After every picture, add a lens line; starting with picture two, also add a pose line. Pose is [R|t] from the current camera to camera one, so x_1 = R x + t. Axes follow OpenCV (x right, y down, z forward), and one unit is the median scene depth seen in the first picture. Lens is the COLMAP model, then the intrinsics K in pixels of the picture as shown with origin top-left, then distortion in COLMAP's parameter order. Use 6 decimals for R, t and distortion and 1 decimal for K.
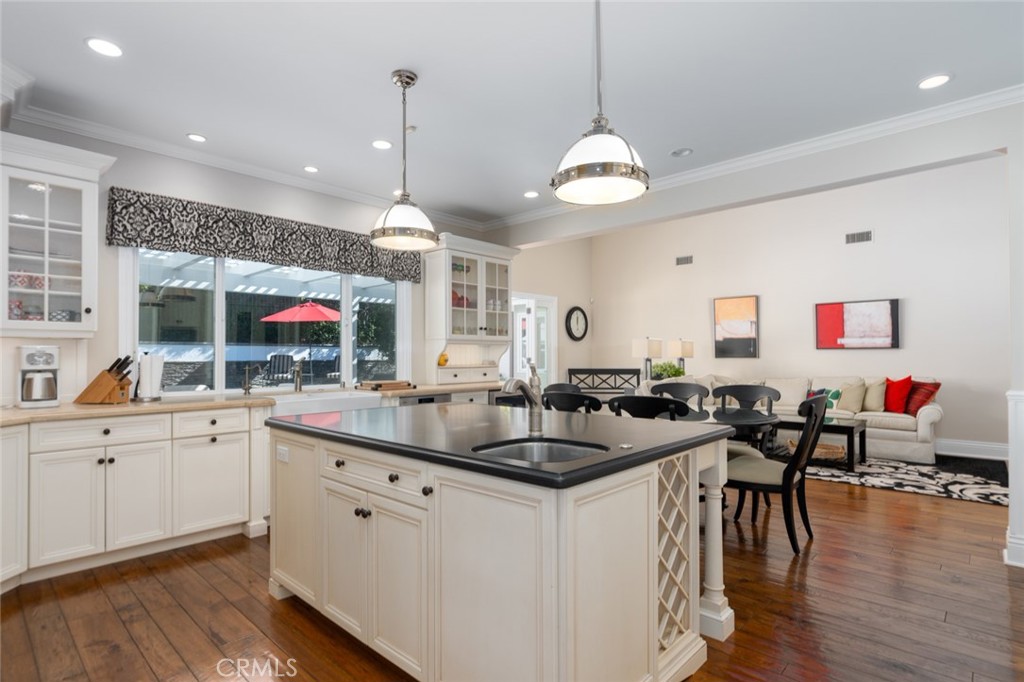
lens RADIAL K [[518.5, 0, 516.1], [0, 518.5, 346.4], [0, 0, 1]] dist [0.005317, 0.000776]
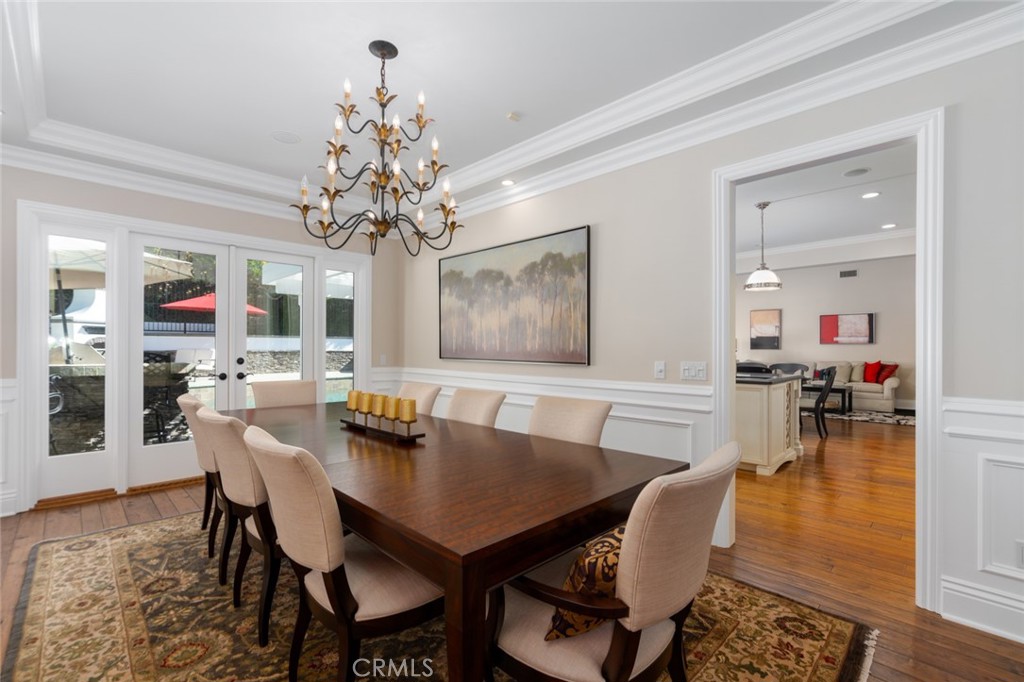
lens RADIAL K [[449.3, 0, 506.3], [0, 449.3, 346.9], [0, 0, 1]] dist [-0.009771, 0.000997]
pose [[0.998570, 0.003648, -0.053342, -0.335988], [-0.002540, 0.999780, 0.020825, -0.012947], [0.053406, -0.020660, 0.998359, -0.456225]]
